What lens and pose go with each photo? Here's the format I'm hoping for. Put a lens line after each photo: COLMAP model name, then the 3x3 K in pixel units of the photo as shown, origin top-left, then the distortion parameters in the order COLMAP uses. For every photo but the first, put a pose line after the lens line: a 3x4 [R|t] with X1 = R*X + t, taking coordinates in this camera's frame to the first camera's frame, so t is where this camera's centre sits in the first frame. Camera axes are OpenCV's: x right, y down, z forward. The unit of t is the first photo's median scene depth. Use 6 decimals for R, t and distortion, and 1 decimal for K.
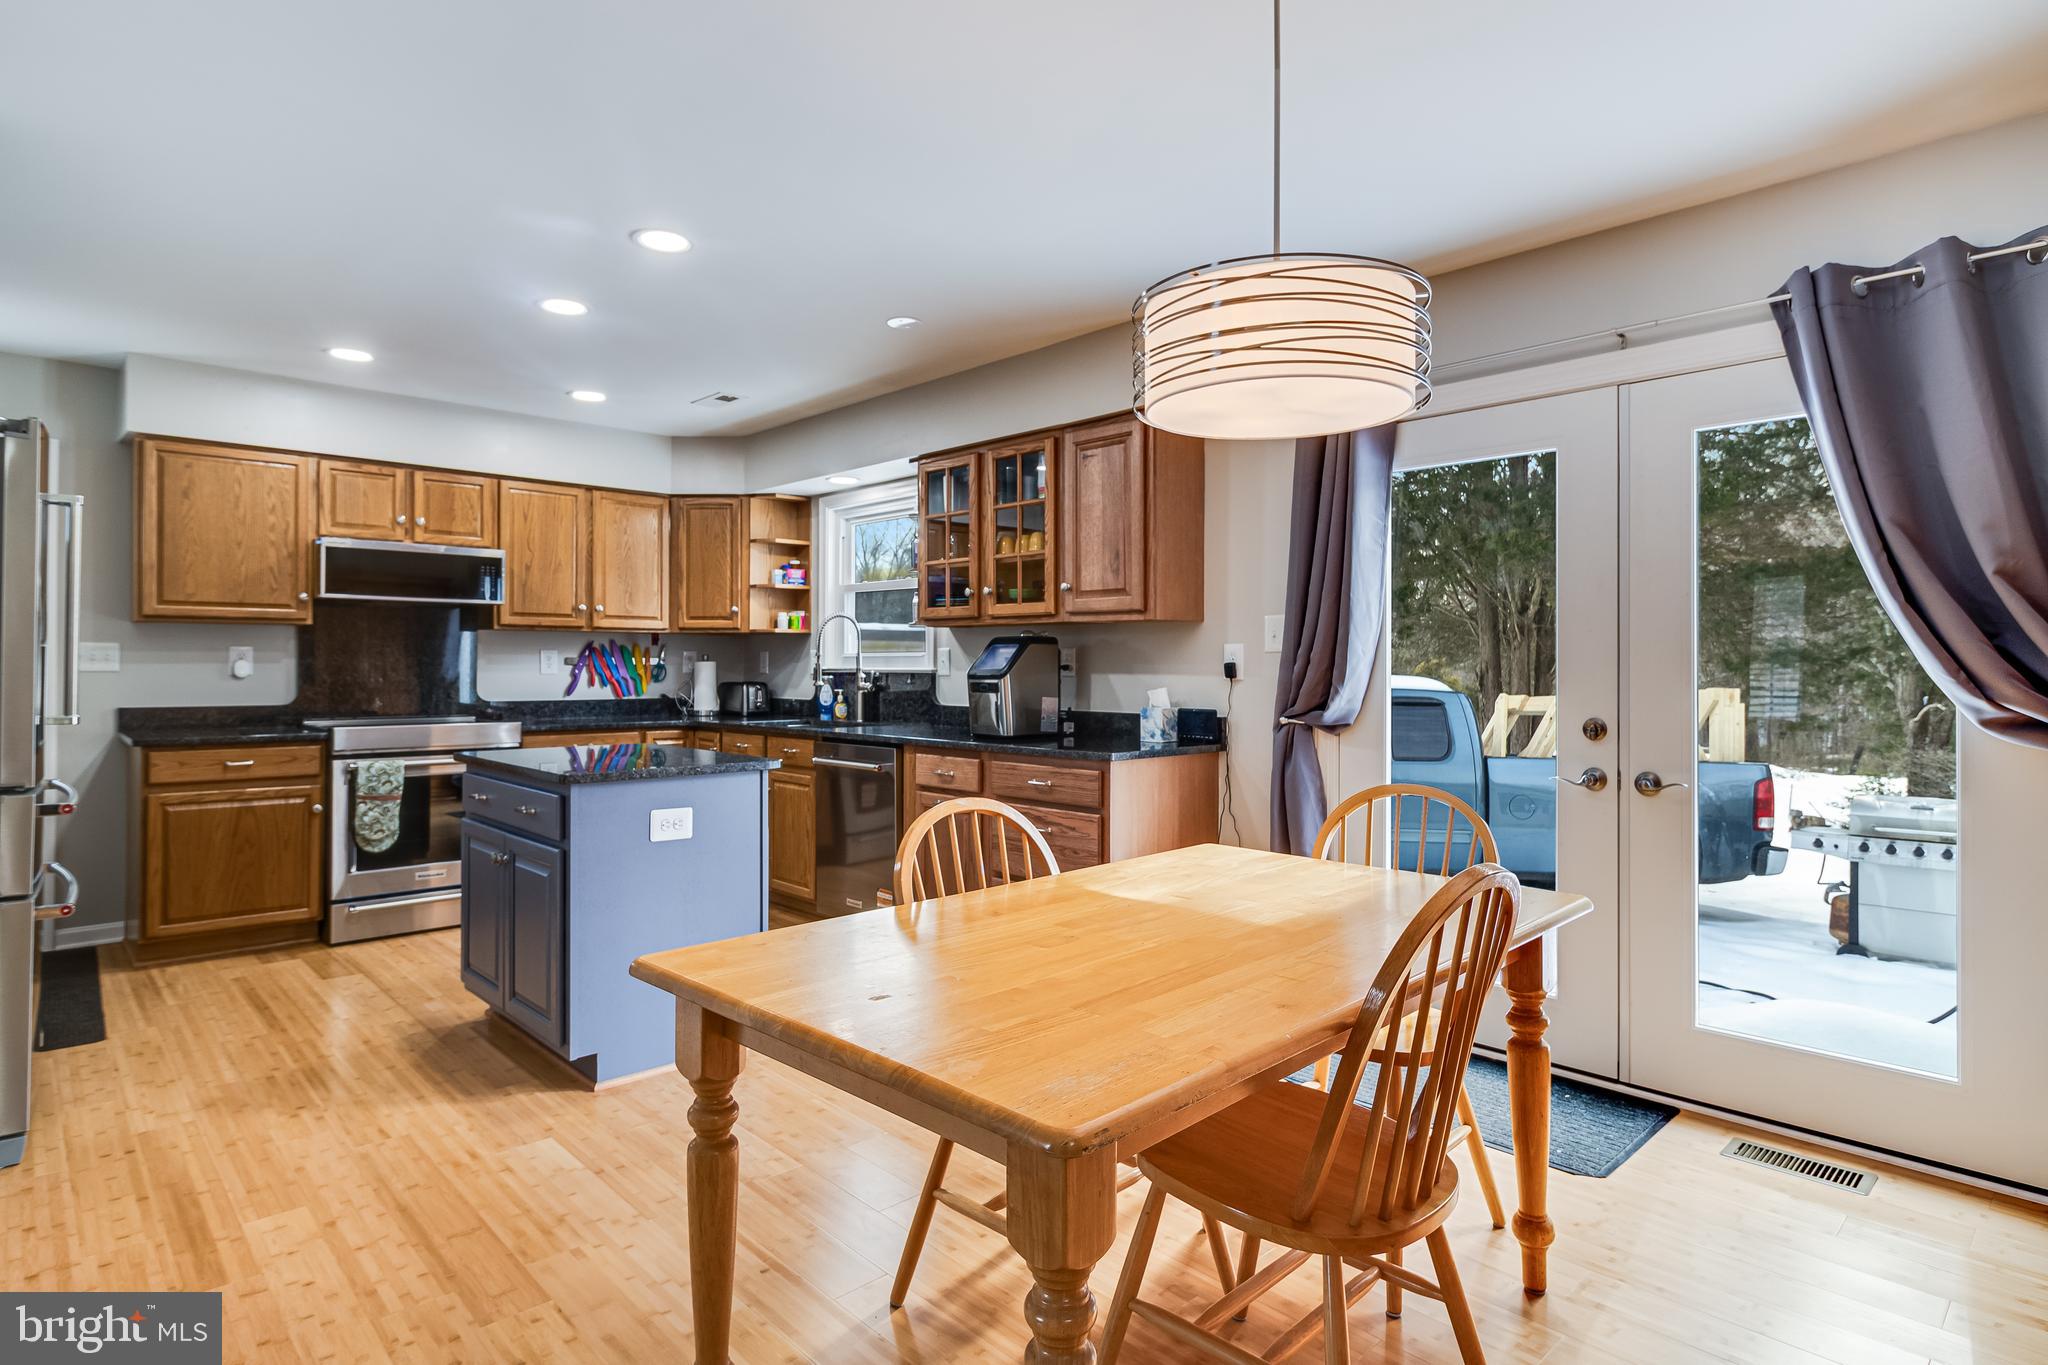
lens RADIAL K [[1084.2, 0, 1034.6], [0, 1084.2, 662.0], [0, 0, 1]] dist [0.001708, -0.001838]
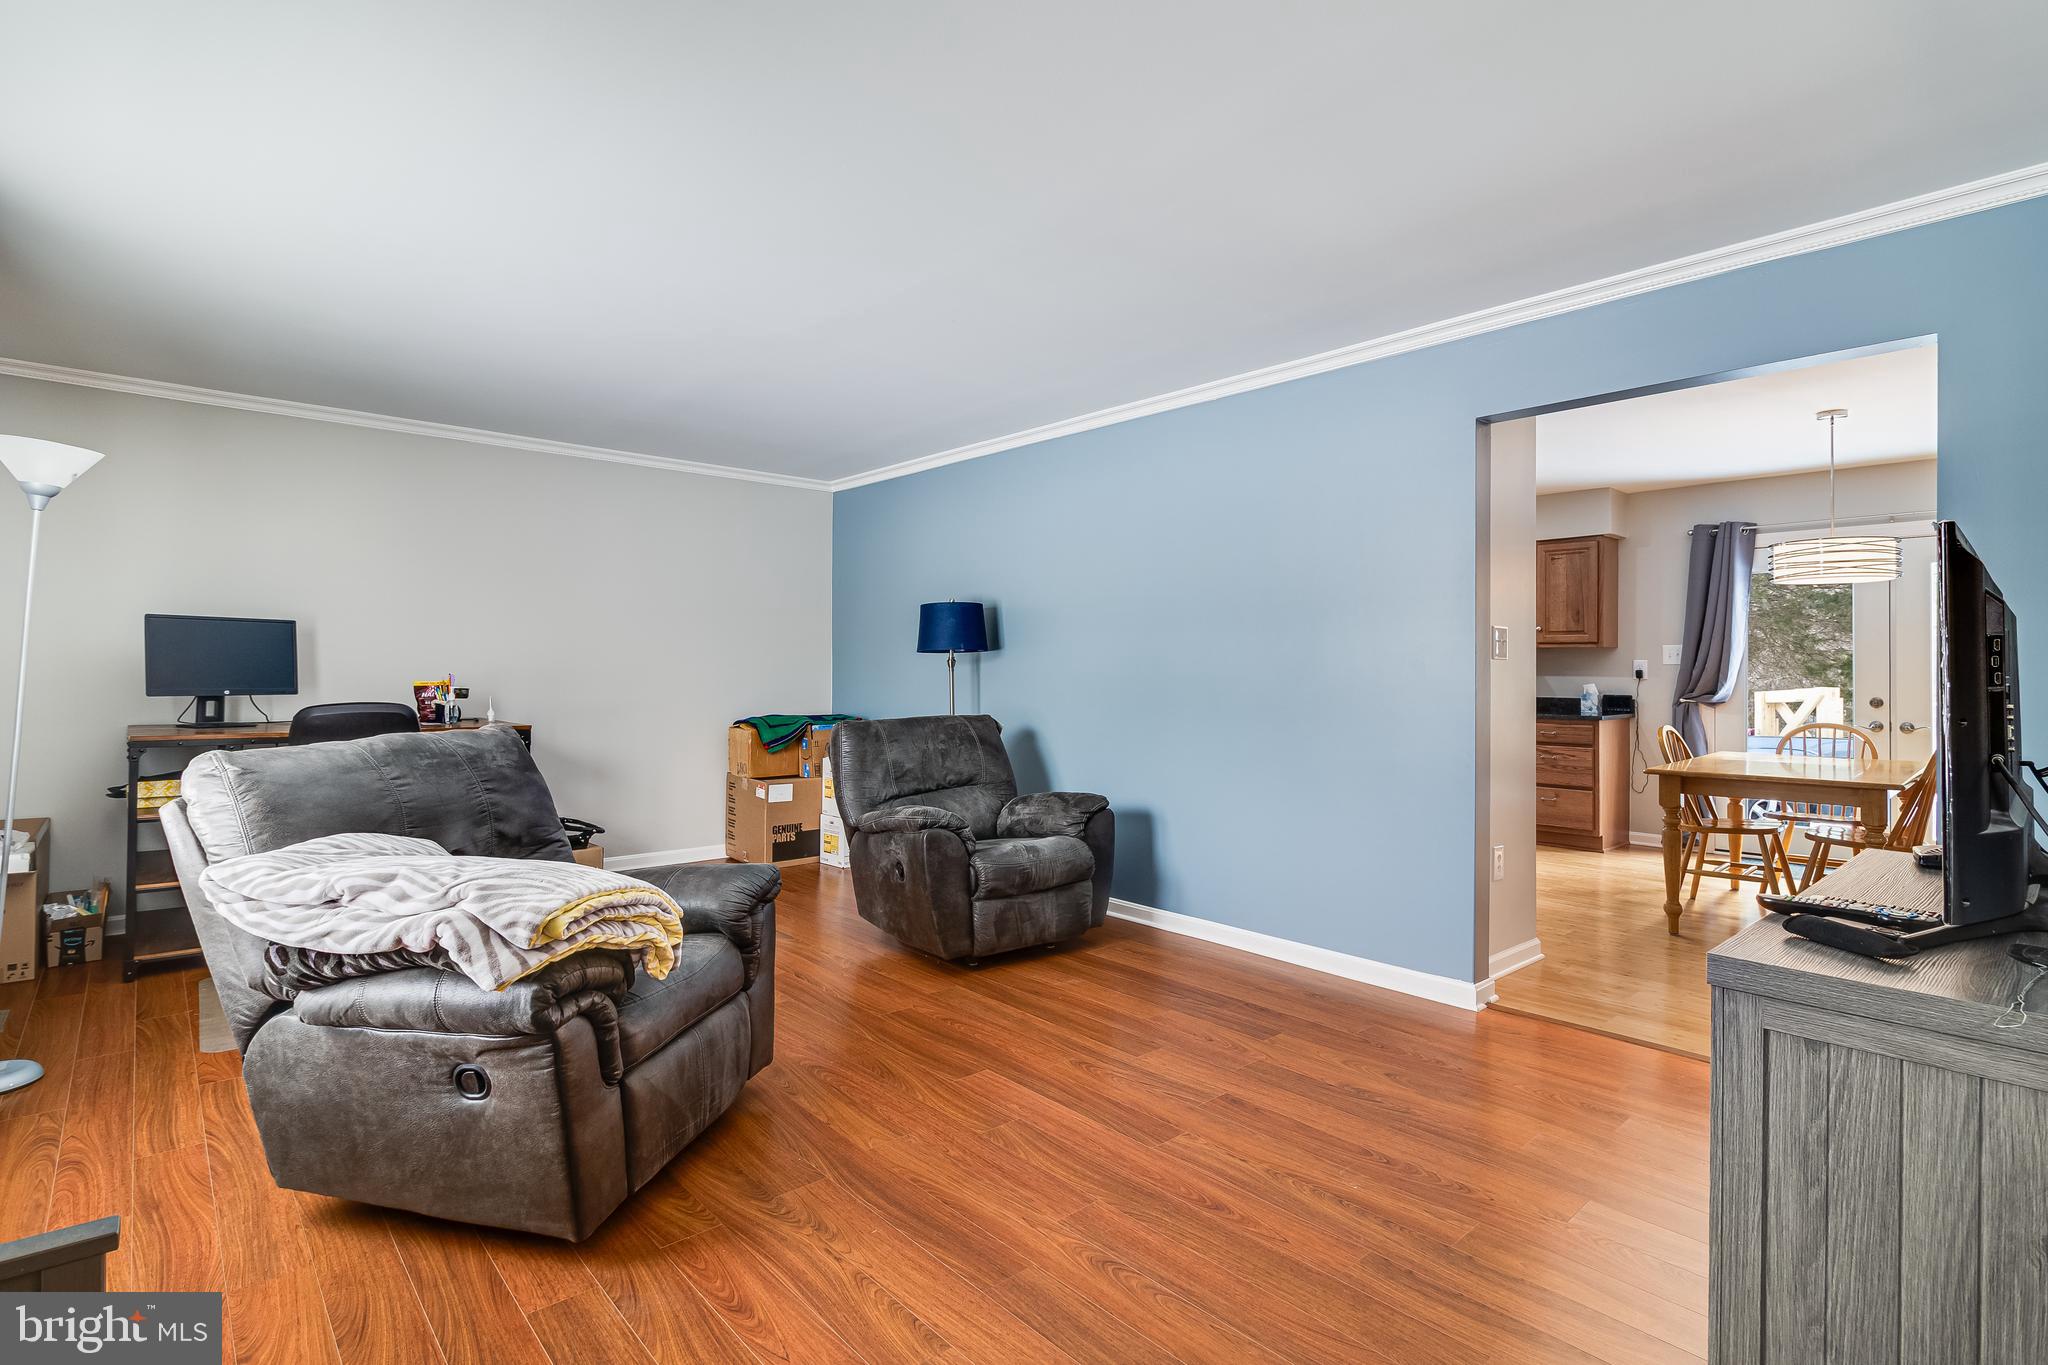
lens RADIAL K [[996.3, 0, 1008.5], [0, 996.3, 655.9], [0, 0, 1]] dist [-0.003214, -0.000479]
pose [[0.999060, 0.001029, -0.043340, -0.732934], [-0.001419, 0.999959, -0.008968, -0.006265], [0.043329, 0.009021, 0.999020, -0.675947]]
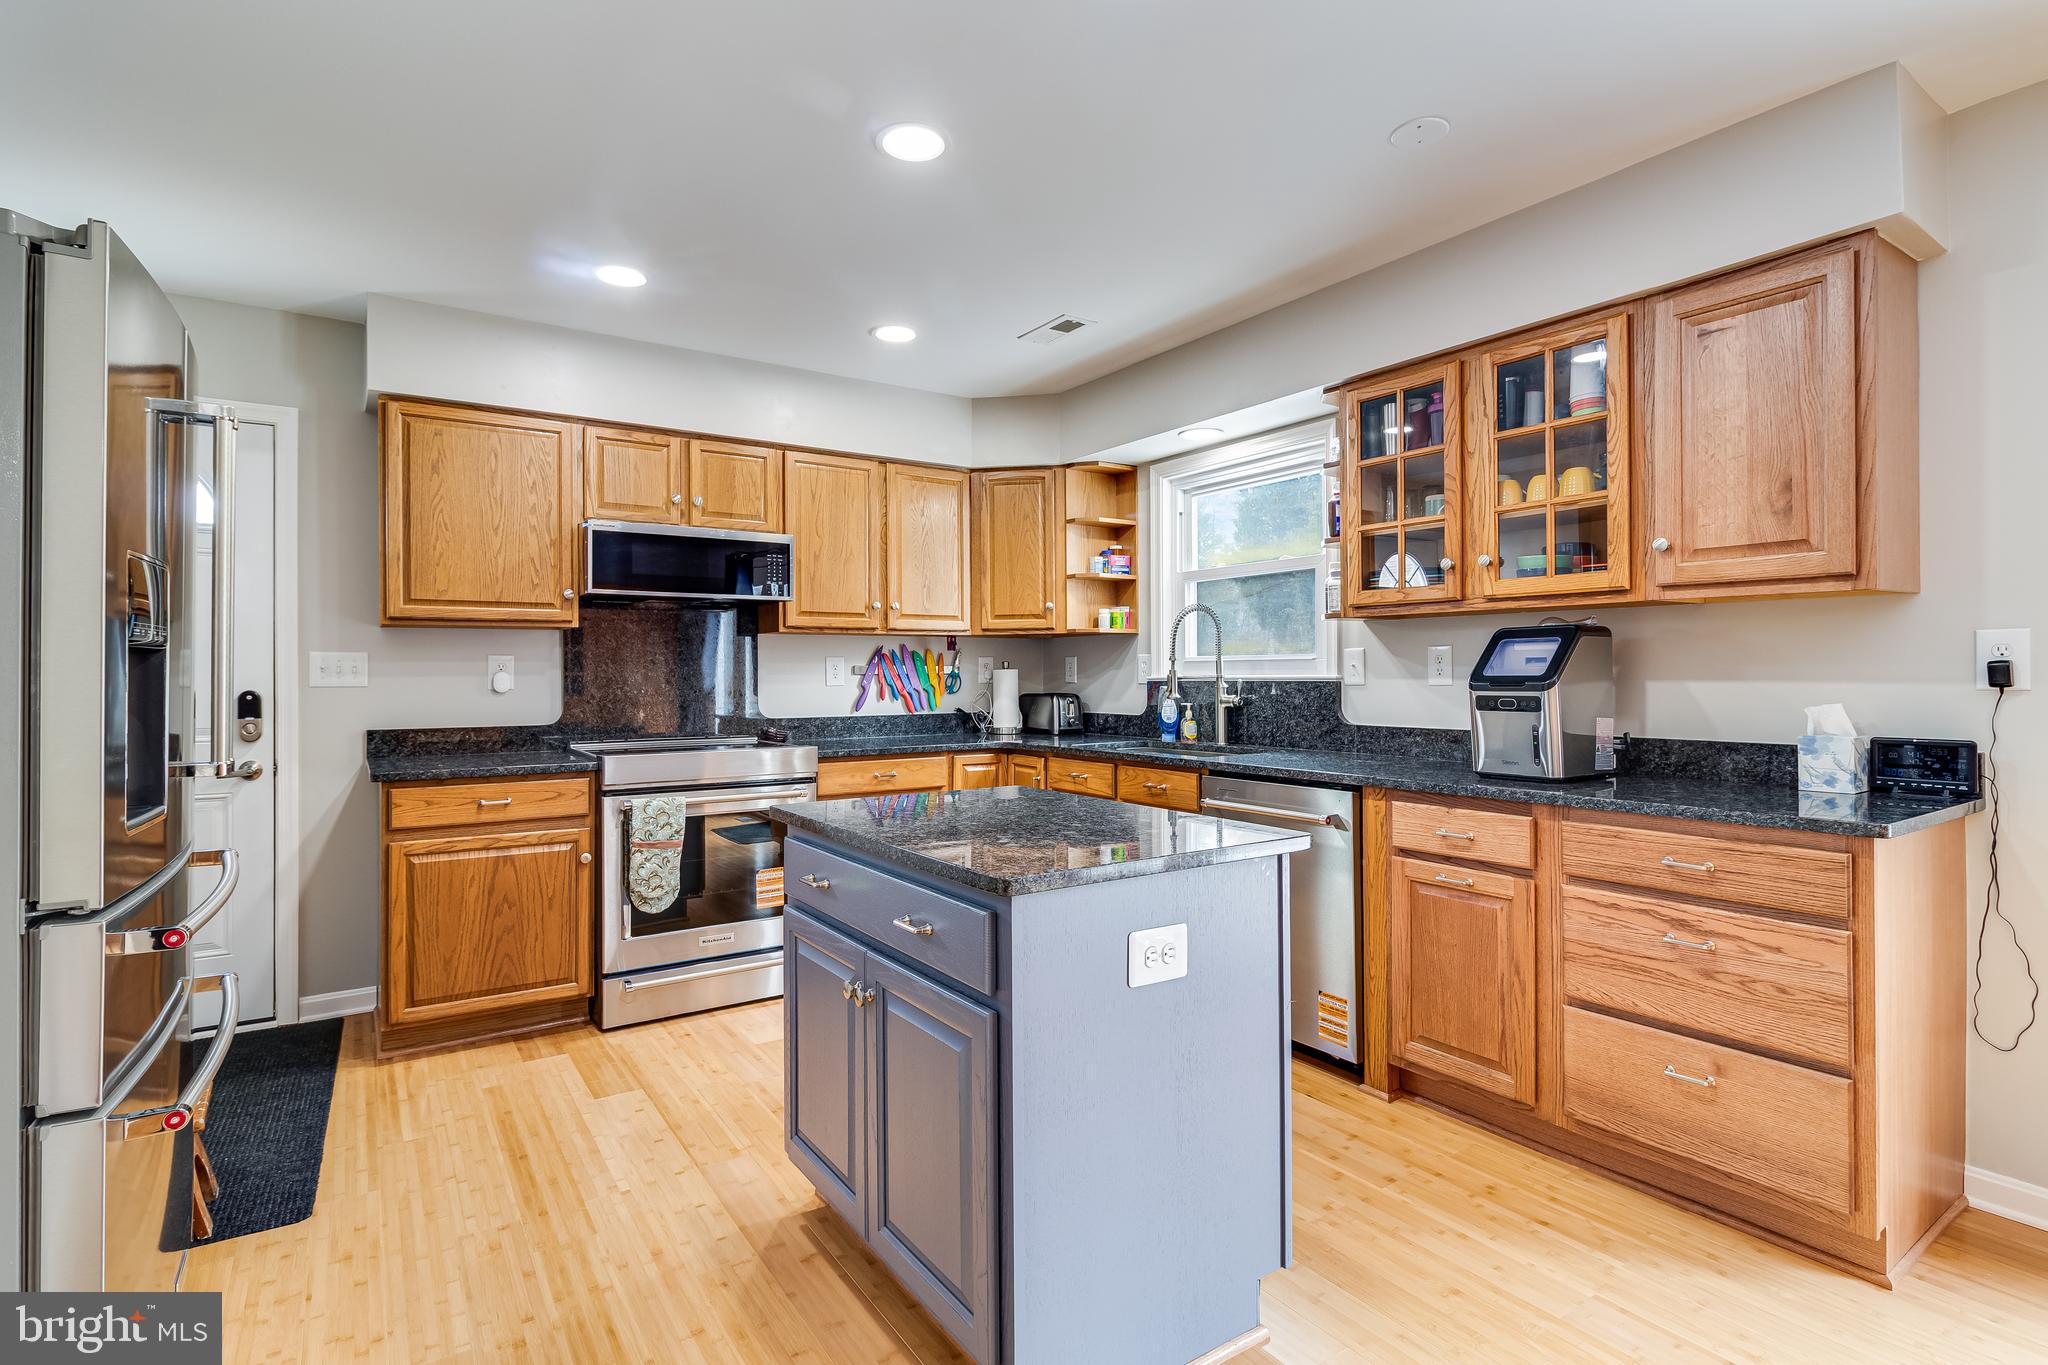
lens RADIAL K [[996.3, 0, 1031.6], [0, 996.3, 668.4], [0, 0, 1]] dist [-0.003214, -0.000479]
pose [[0.986643, -0.009089, -0.162642, -0.219247], [0.008811, 0.999958, -0.002428, 0.001215], [0.162657, 0.000962, 0.986682, 0.333319]]
